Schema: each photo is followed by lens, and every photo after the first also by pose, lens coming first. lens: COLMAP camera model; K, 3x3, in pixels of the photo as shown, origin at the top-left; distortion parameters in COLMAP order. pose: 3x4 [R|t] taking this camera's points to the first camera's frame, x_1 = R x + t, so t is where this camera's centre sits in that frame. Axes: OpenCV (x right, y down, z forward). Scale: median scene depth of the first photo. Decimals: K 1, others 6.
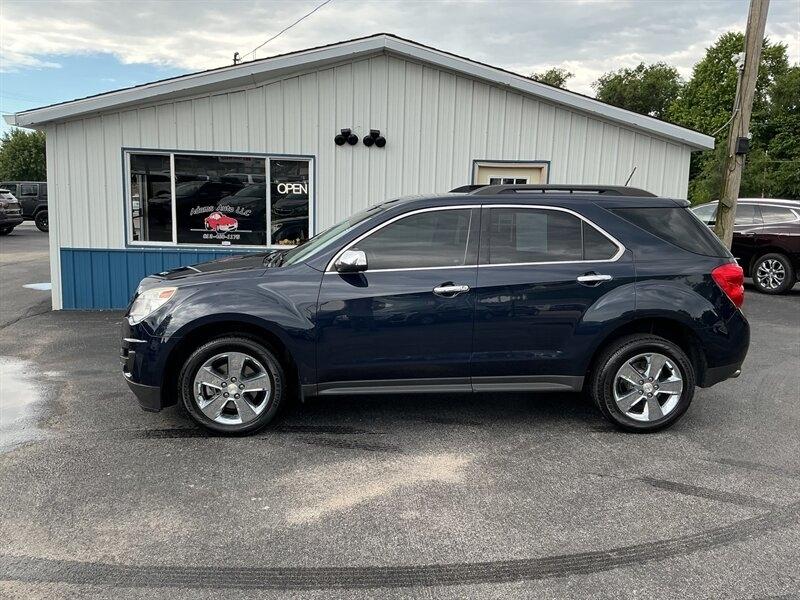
lens RADIAL K [[665.1, 0, 400.0], [0, 665.1, 300.0], [0, 0, 1]] dist [0.123320, -0.256533]
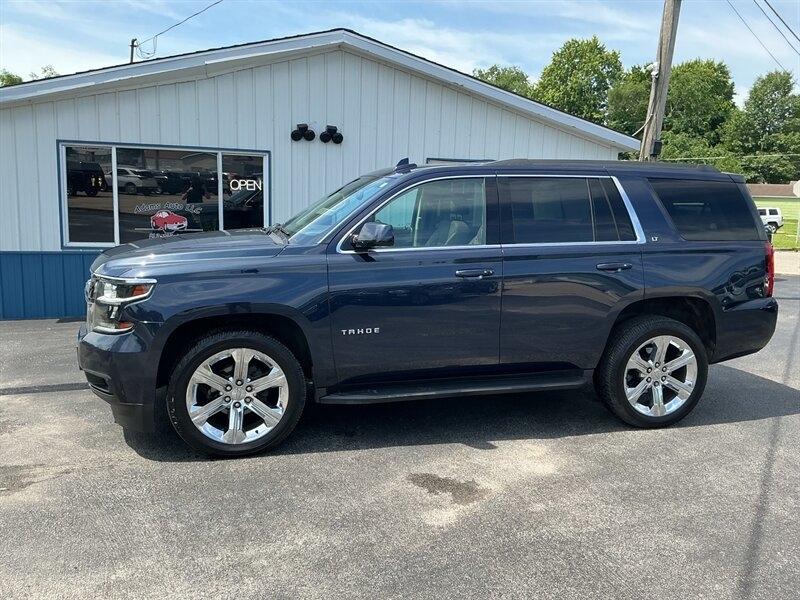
lens RADIAL K [[665.1, 0, 400.0], [0, 665.1, 300.0], [0, 0, 1]] dist [0.123320, -0.256533]
pose [[0.977017, -0.030927, 0.210905, -0.153901], [0.029213, 0.999510, 0.011236, -0.006290], [-0.211149, -0.004817, 0.977442, 0.013750]]
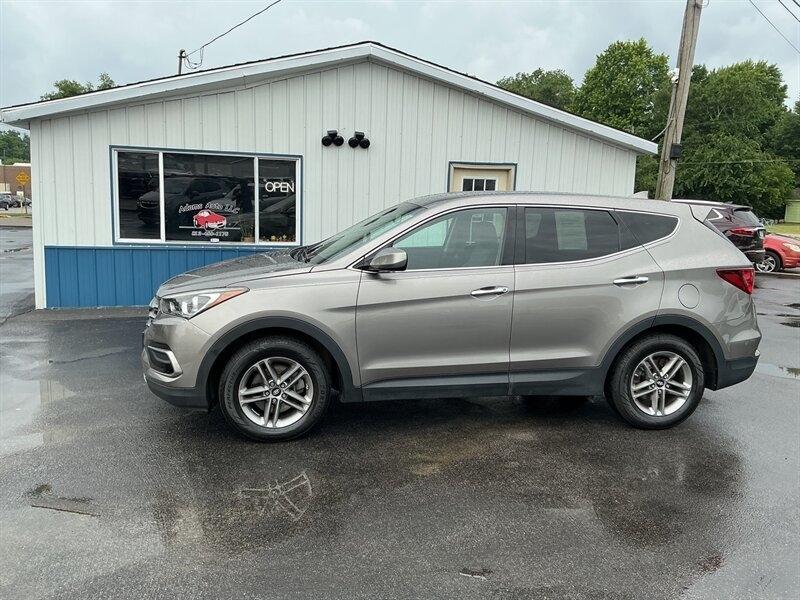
lens RADIAL K [[665.1, 0, 400.0], [0, 665.1, 300.0], [0, 0, 1]] dist [0.123320, -0.256533]
pose [[0.988723, -0.019085, 0.148536, -0.135135], [0.018762, 0.999818, 0.003572, 0.008227], [-0.148577, -0.000745, 0.988901, -0.054079]]
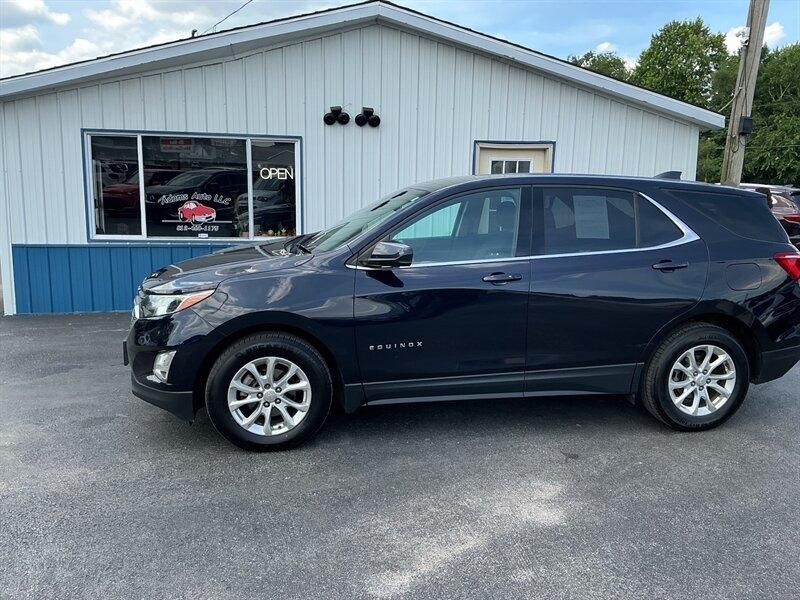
lens RADIAL K [[665.1, 0, 400.0], [0, 665.1, 300.0], [0, 0, 1]] dist [0.123320, -0.256533]
pose [[0.996731, -0.023635, 0.077253, -0.069906], [0.022504, 0.999627, 0.015487, -0.006994], [-0.077590, -0.013698, 0.996891, 0.087964]]
